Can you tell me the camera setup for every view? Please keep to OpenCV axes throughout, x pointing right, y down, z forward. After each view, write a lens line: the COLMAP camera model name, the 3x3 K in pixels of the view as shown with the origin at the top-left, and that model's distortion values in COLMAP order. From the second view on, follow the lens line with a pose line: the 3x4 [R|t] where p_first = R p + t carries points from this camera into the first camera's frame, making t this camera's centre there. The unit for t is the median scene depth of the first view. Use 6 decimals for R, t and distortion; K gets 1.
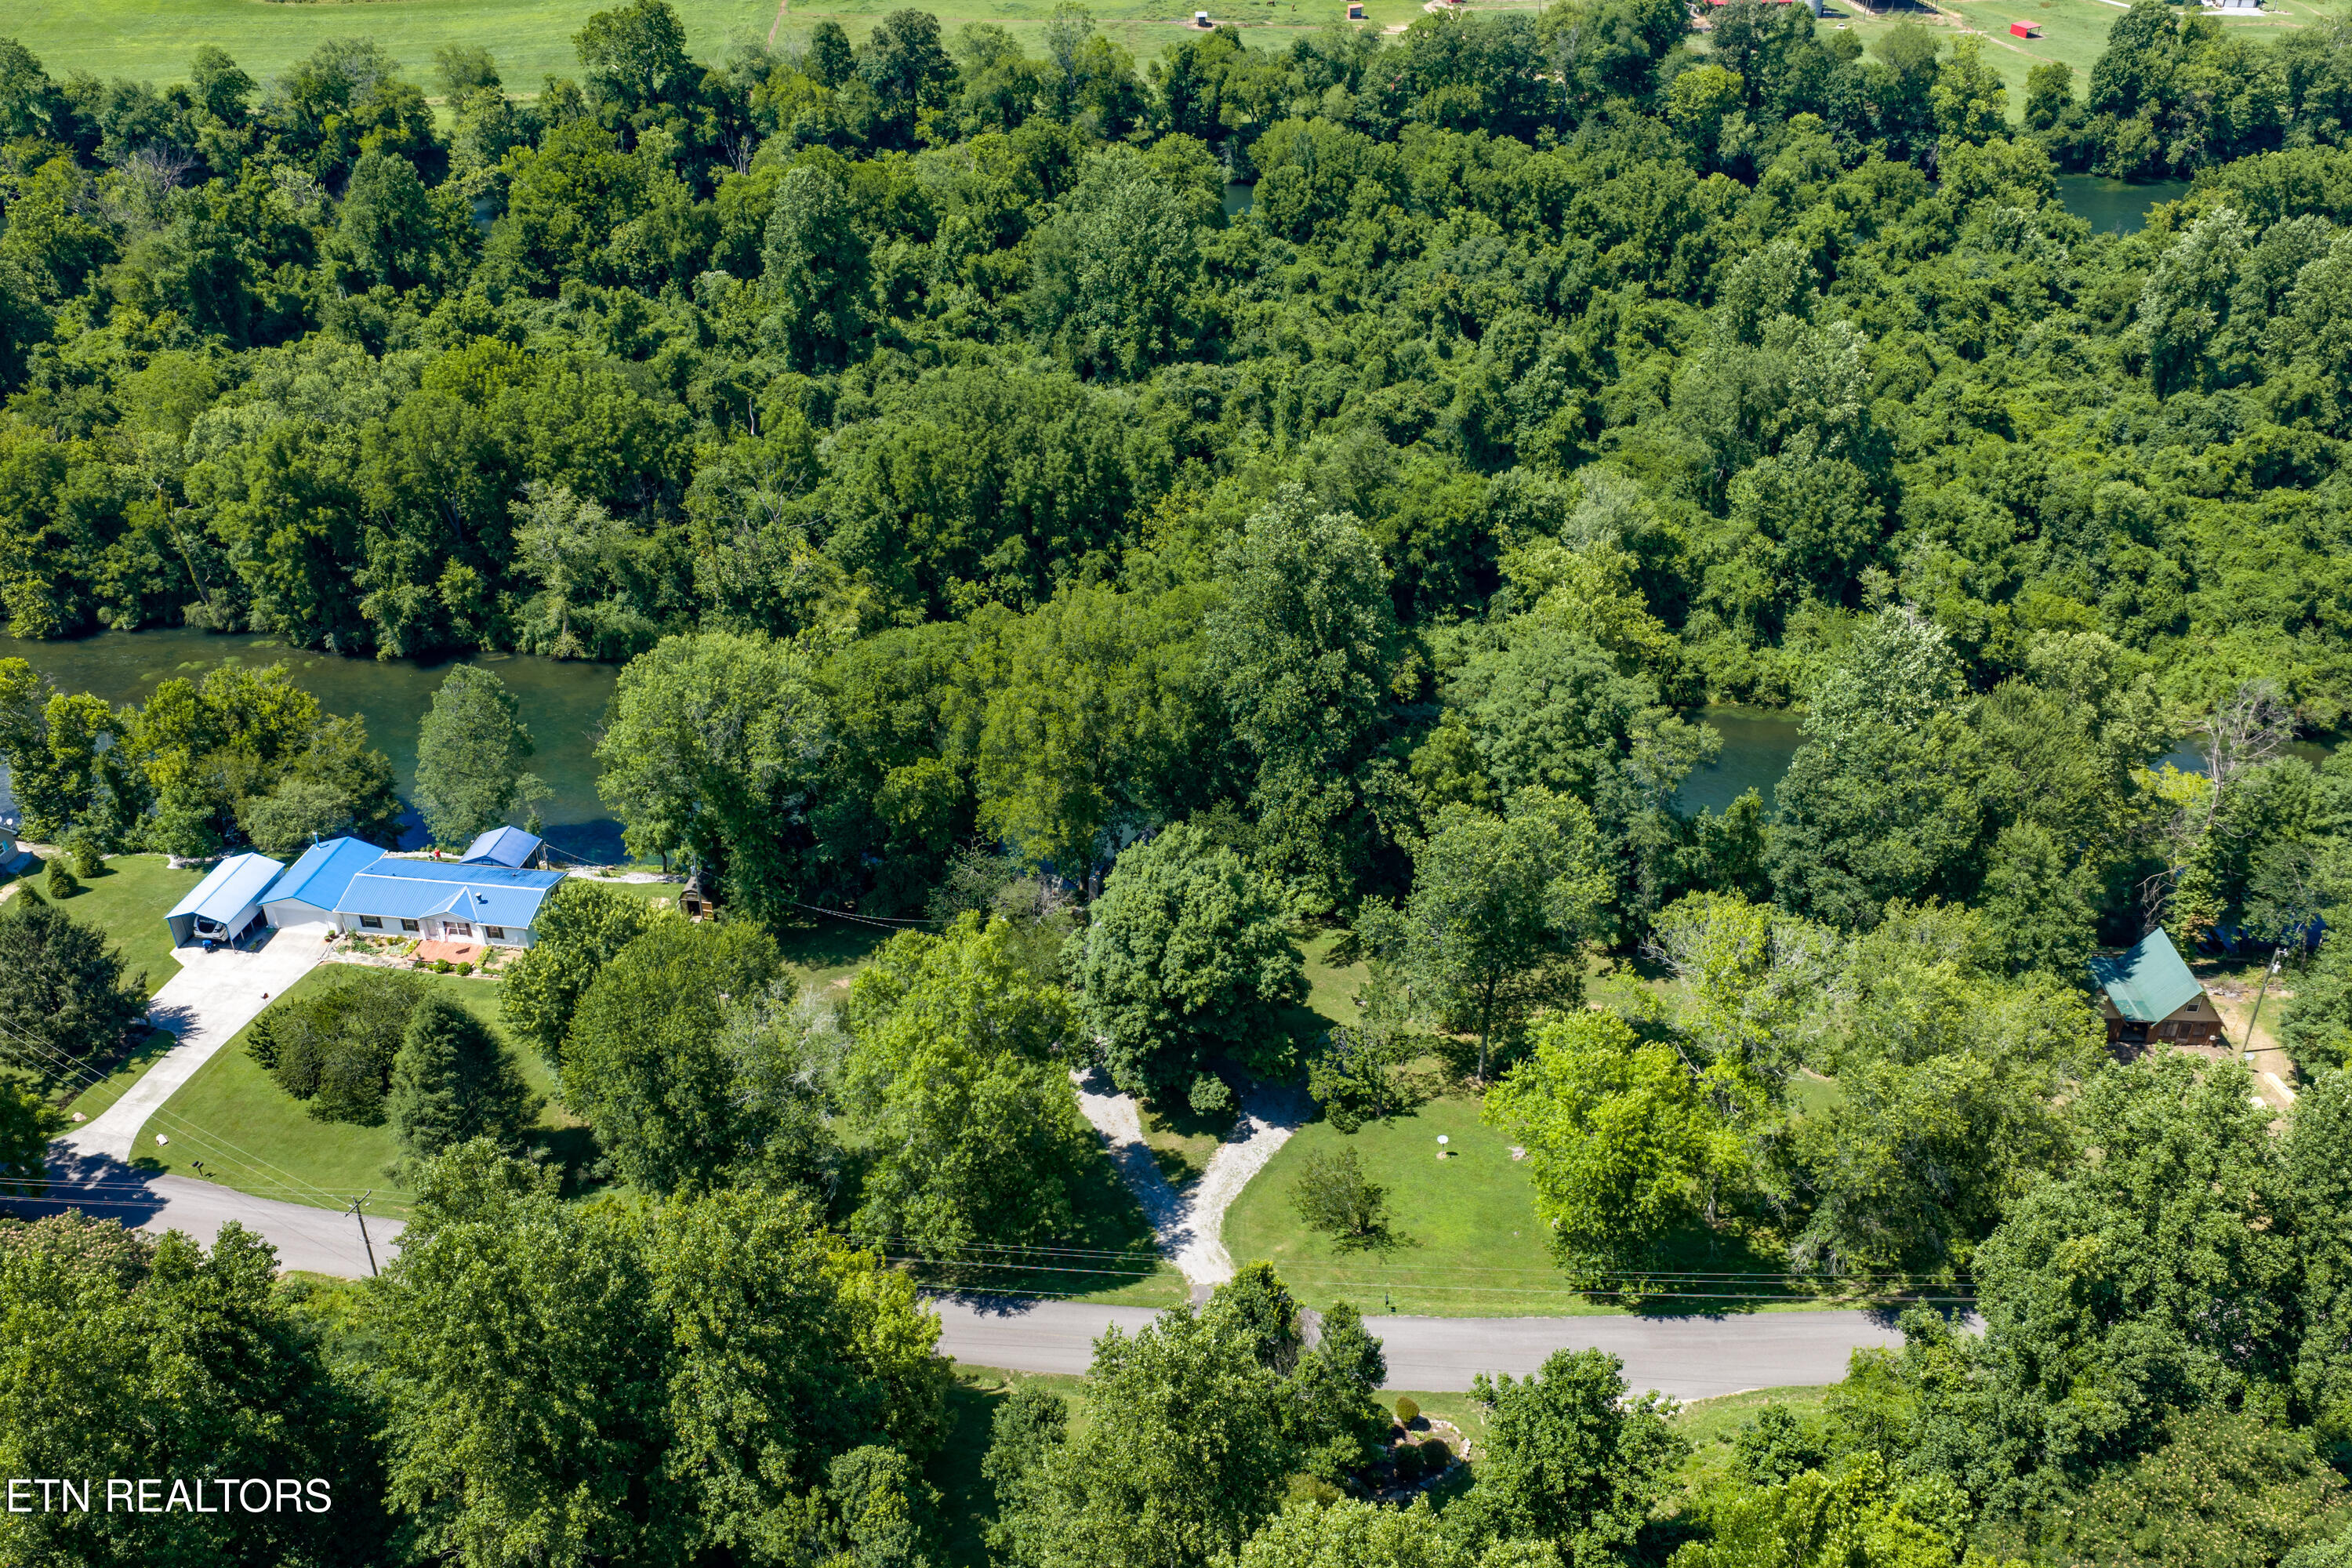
lens RADIAL K [[1948.5, 0, 1174.2], [0, 1948.5, 775.4], [0, 0, 1]] dist [0.019377, -0.024464]
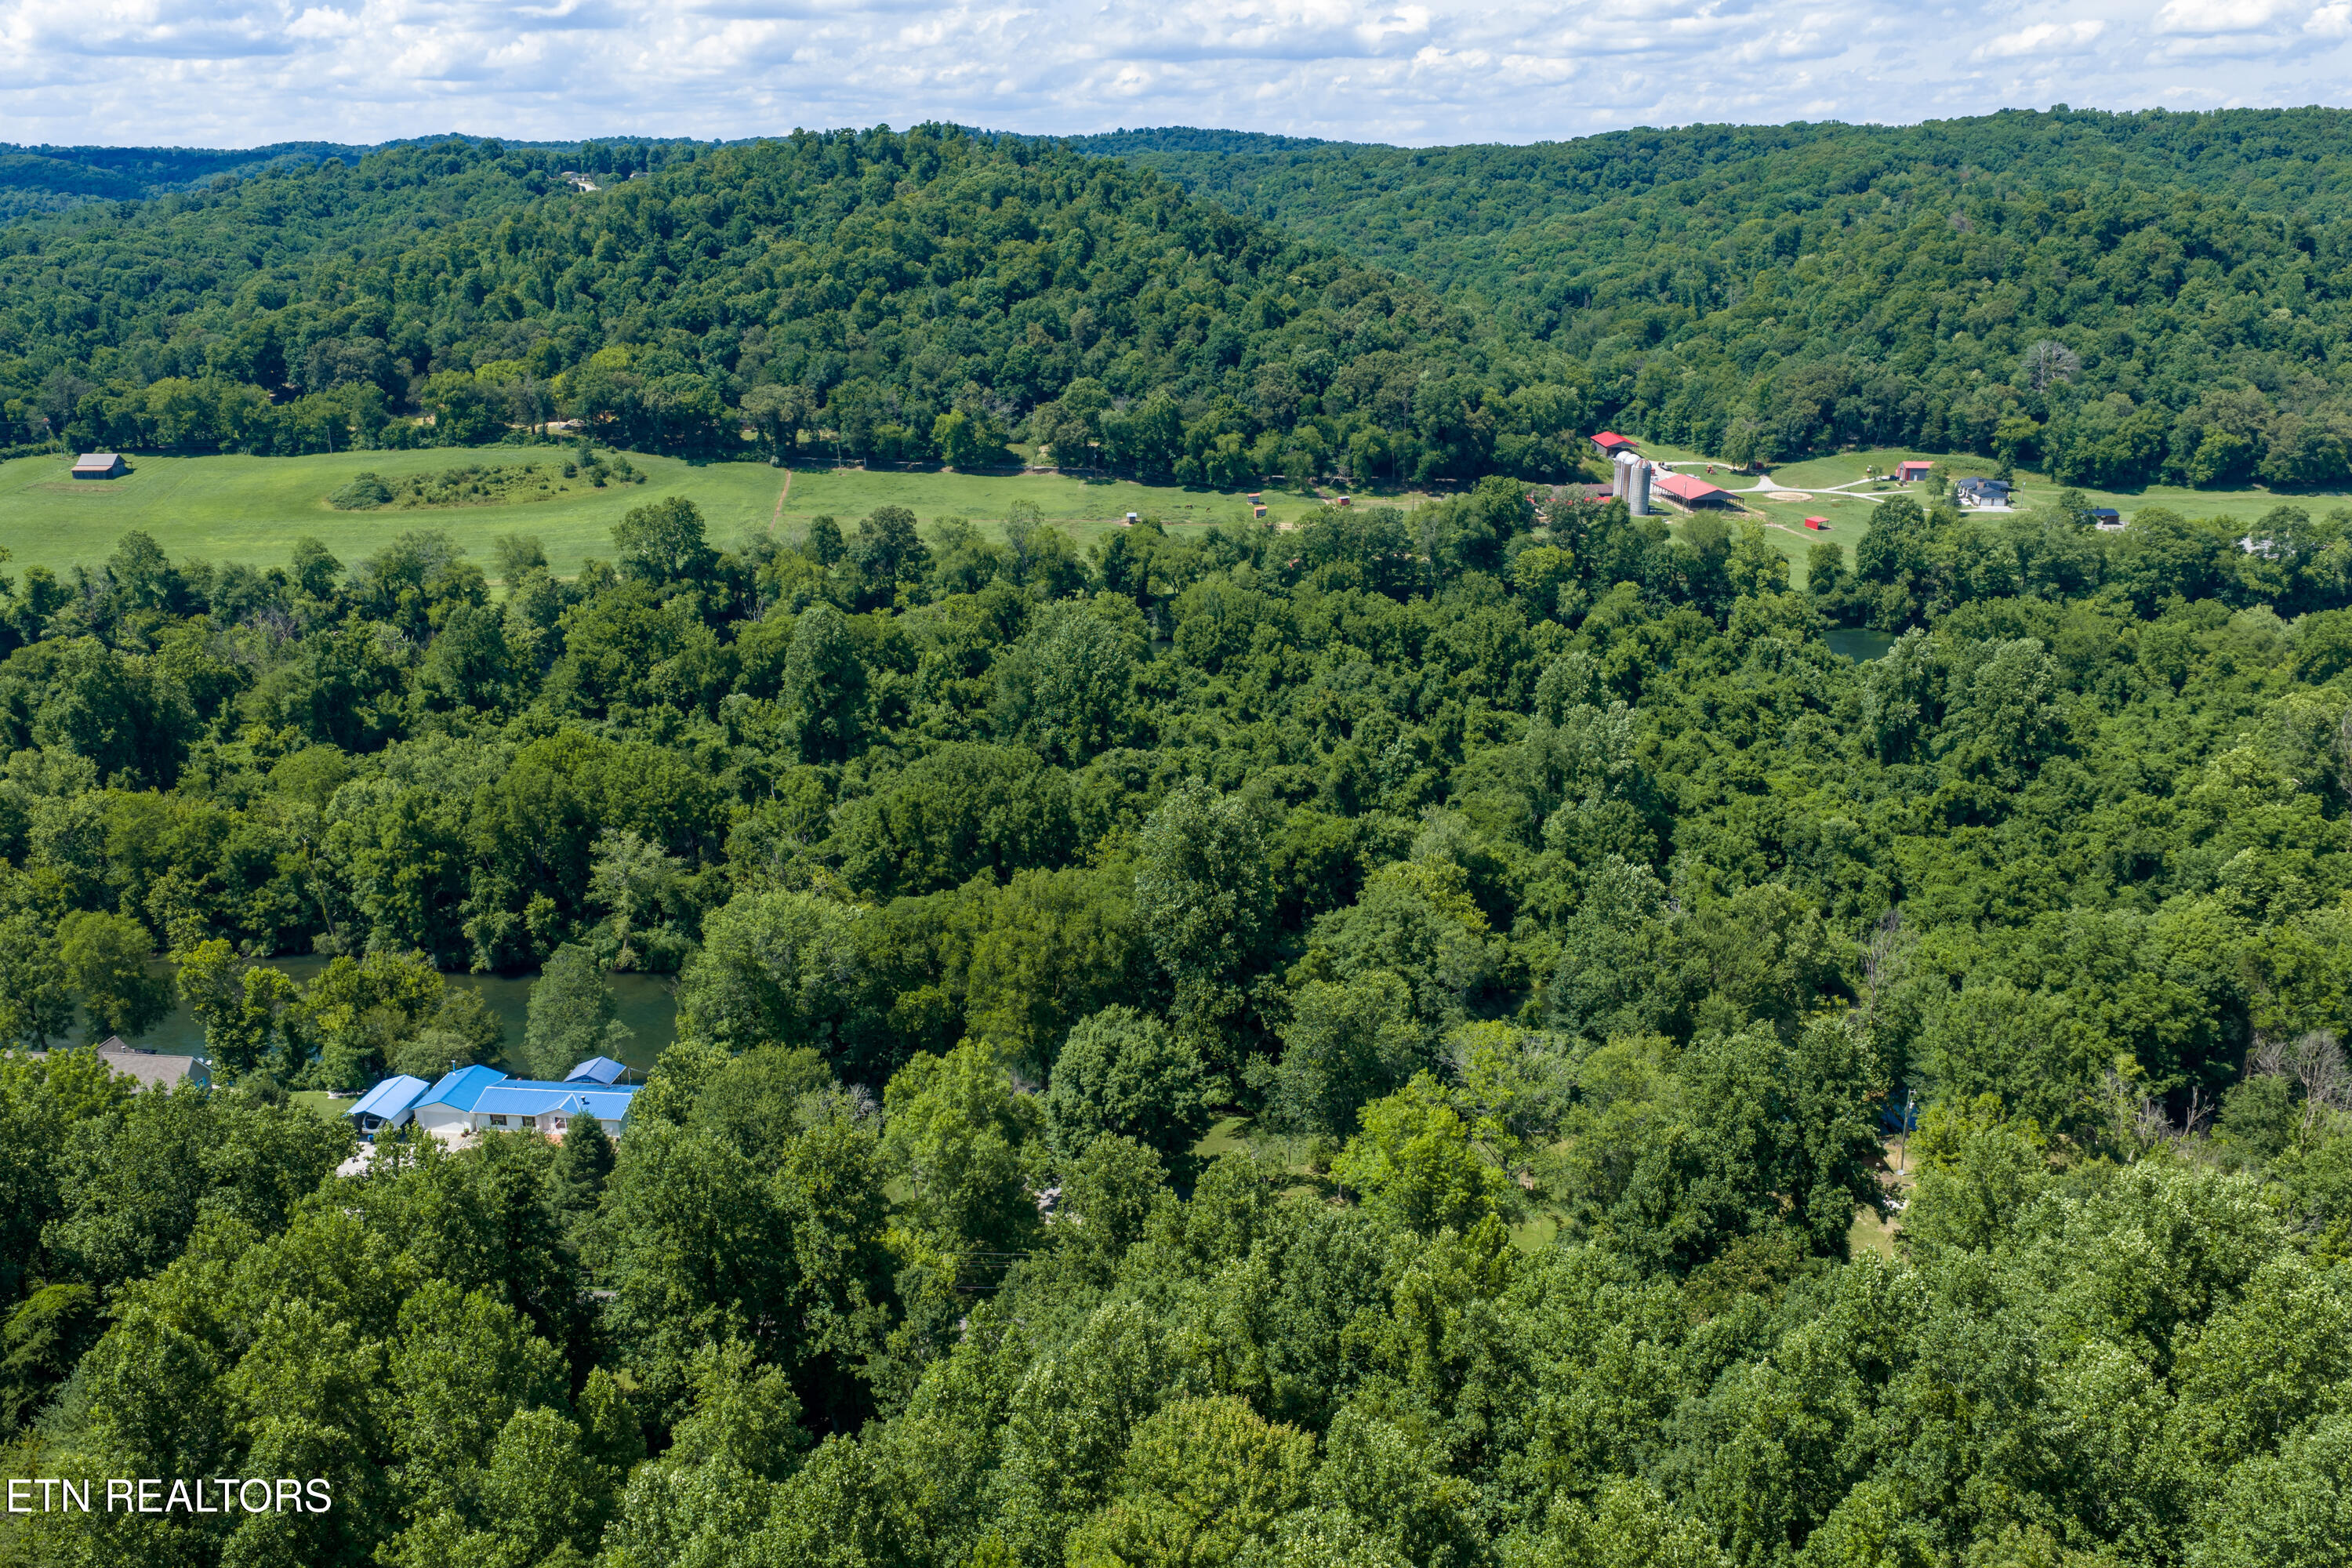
lens RADIAL K [[1948.5, 0, 1172.1], [0, 1948.5, 789.7], [0, 0, 1]] dist [0.019377, -0.024464]
pose [[0.999485, -0.009273, 0.030732, 0.000989], [0.016488, 0.969724, -0.243645, 0.135440], [-0.027542, 0.244026, 0.969378, -0.242141]]
